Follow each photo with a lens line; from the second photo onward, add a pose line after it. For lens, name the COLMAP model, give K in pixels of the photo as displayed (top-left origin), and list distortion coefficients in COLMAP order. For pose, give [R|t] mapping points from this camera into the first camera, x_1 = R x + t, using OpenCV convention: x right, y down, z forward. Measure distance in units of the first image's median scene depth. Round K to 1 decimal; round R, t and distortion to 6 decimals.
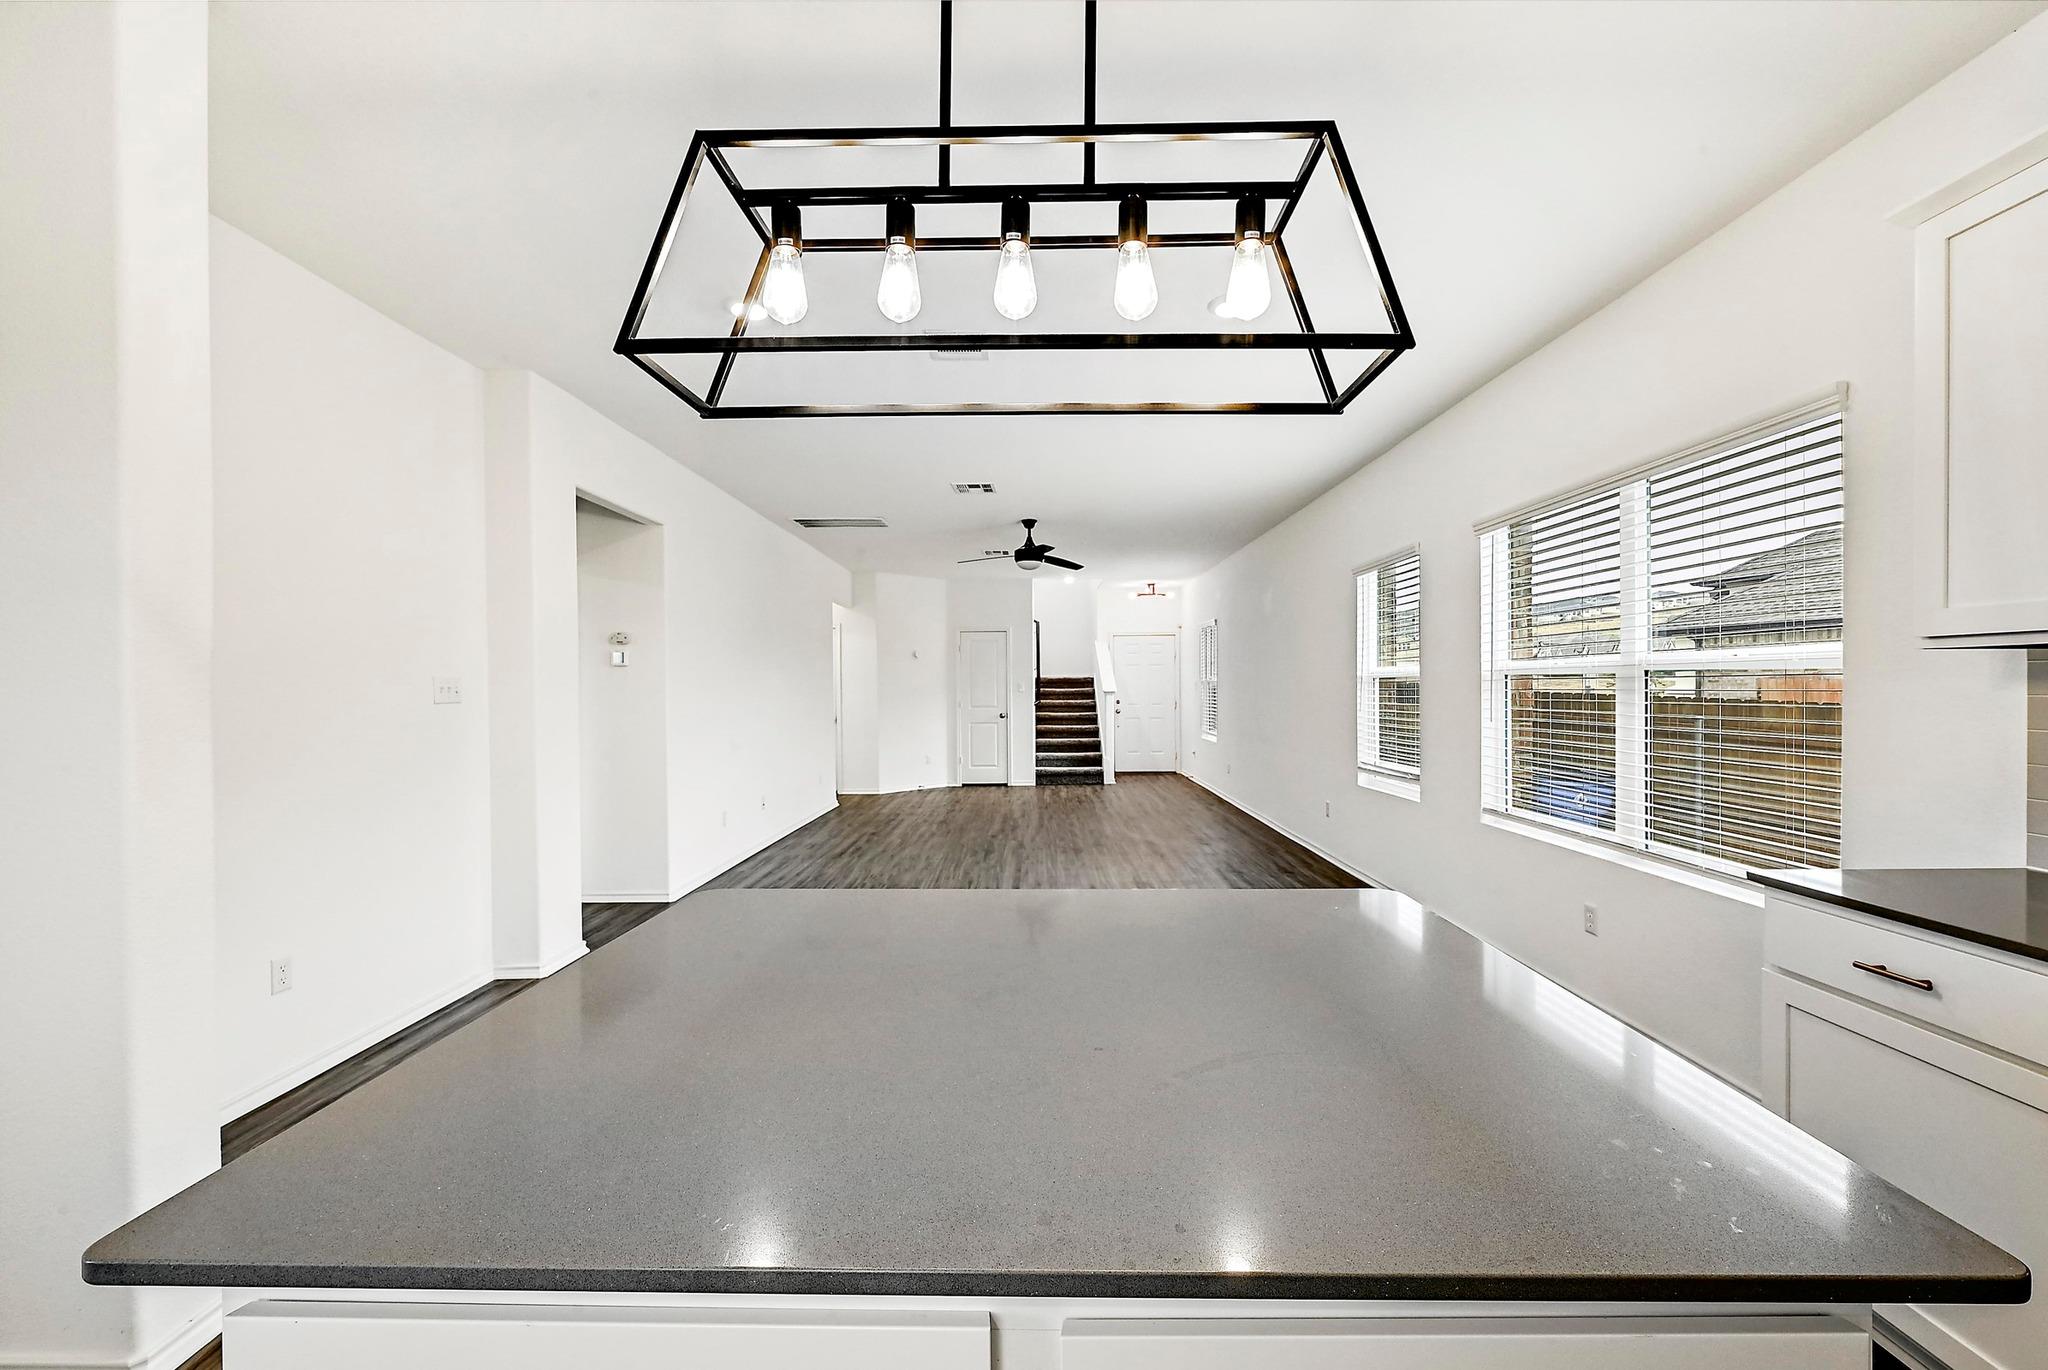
lens RADIAL K [[816.2, 0, 1034.7], [0, 816.2, 687.8], [0, 0, 1]] dist [0.001993, -0.000050]
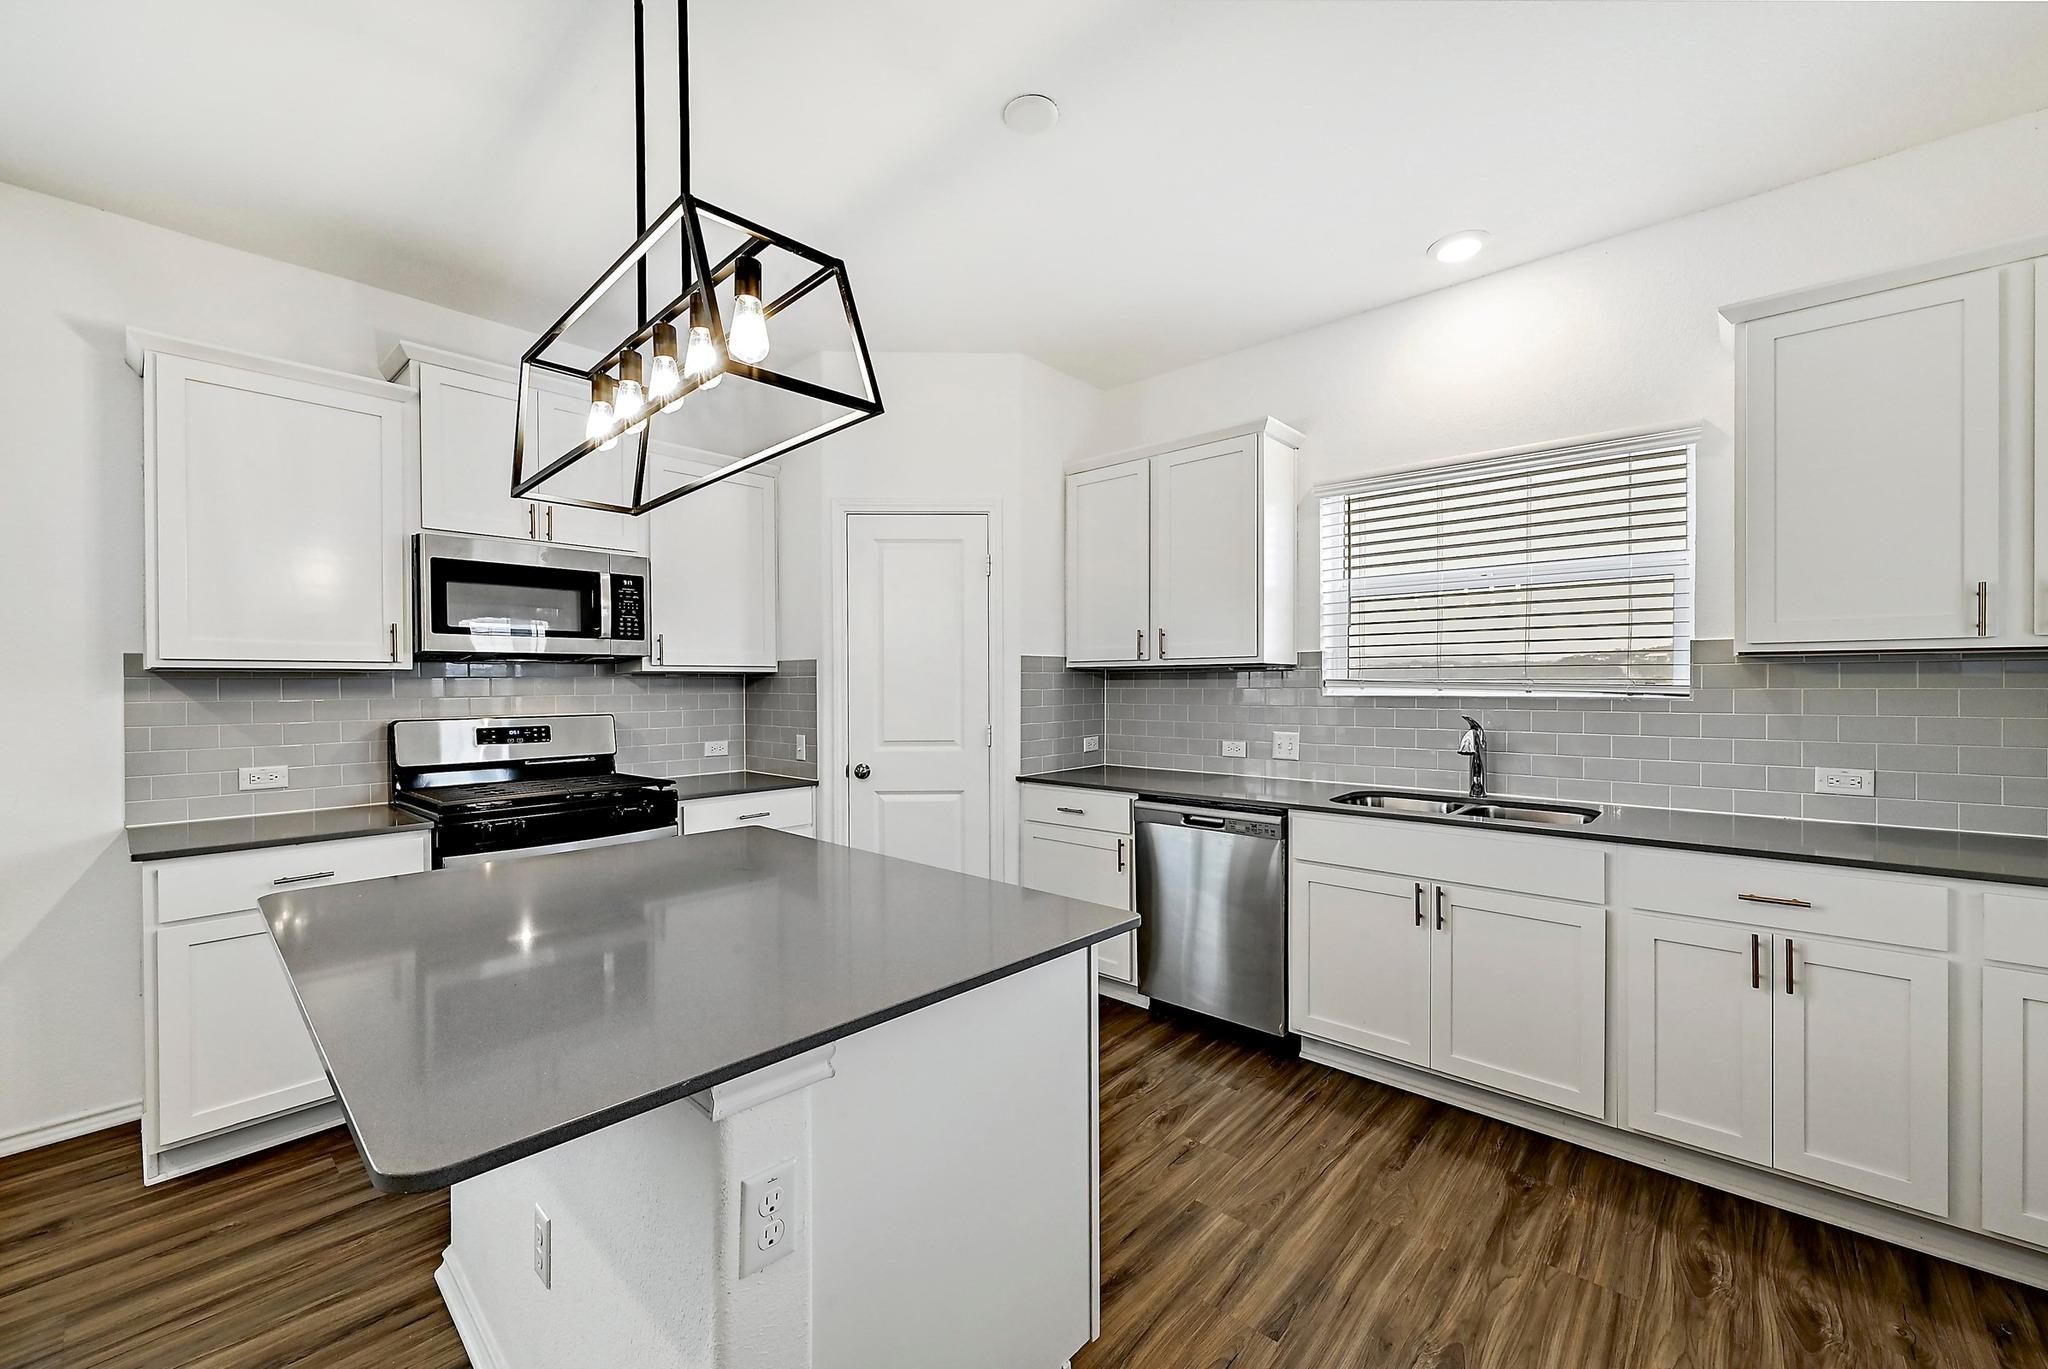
lens RADIAL K [[816.2, 0, 1028.6], [0, 816.2, 692.2], [0, 0, 1]] dist [0.001993, -0.000050]
pose [[-0.747059, 0.005155, 0.664738, -0.139371], [0.011946, 0.999913, 0.005672, 0.000831], [-0.664650, 0.012178, -0.747055, 0.167743]]
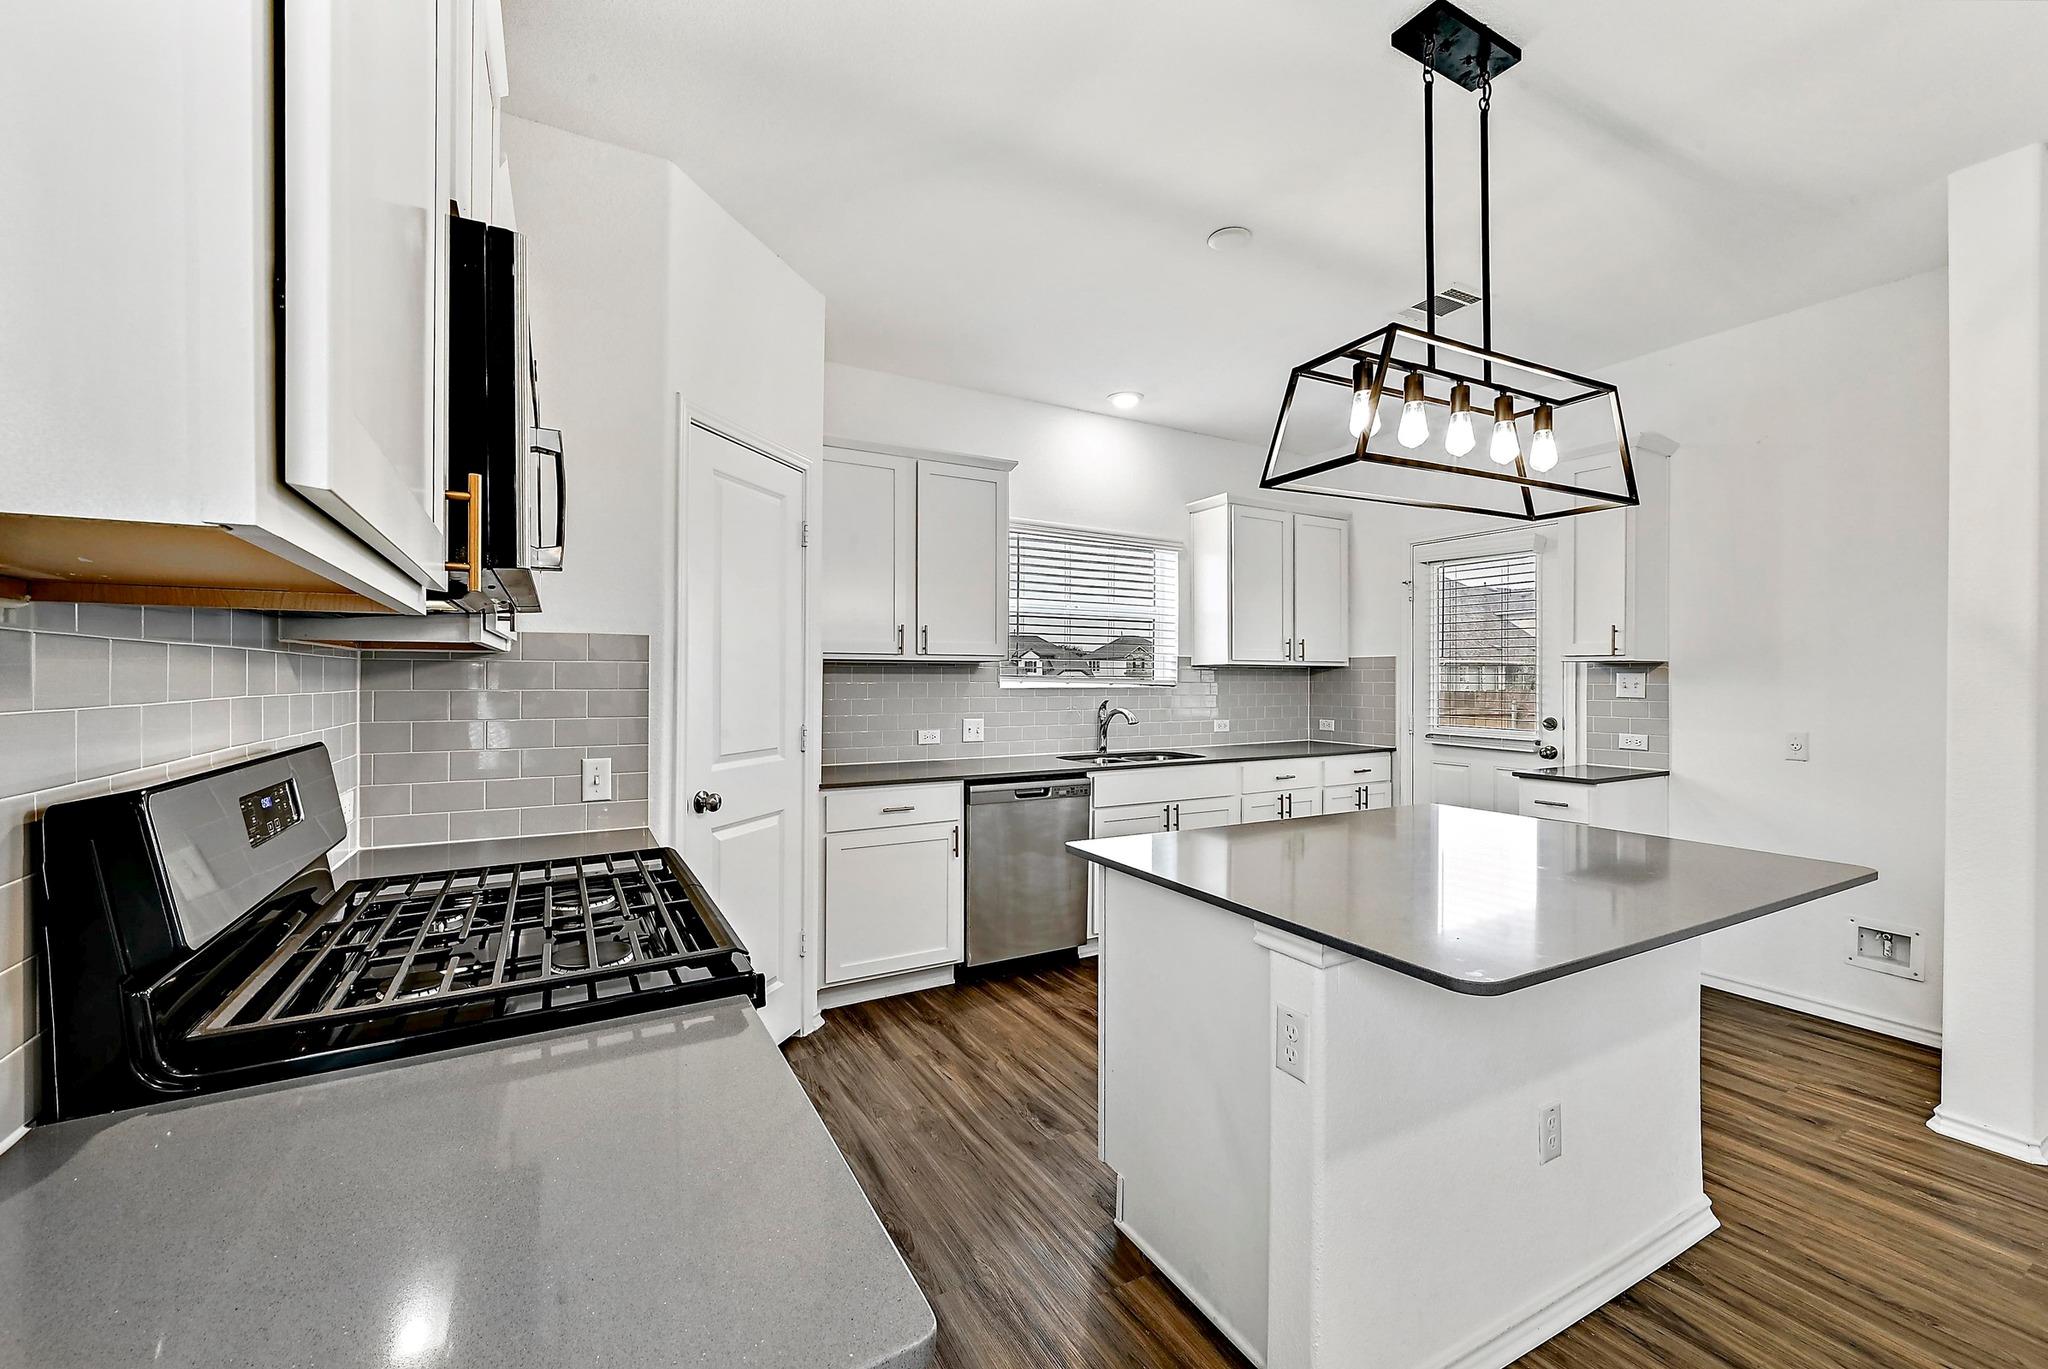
lens RADIAL K [[816.2, 0, 1029.5], [0, 816.2, 686.1], [0, 0, 1]] dist [0.001993, -0.000050]
pose [[-0.866107, 0.010171, -0.499755, 0.163267], [0.003874, 0.999900, 0.013636, -0.000974], [0.499843, 0.009875, -0.866060, 0.207285]]
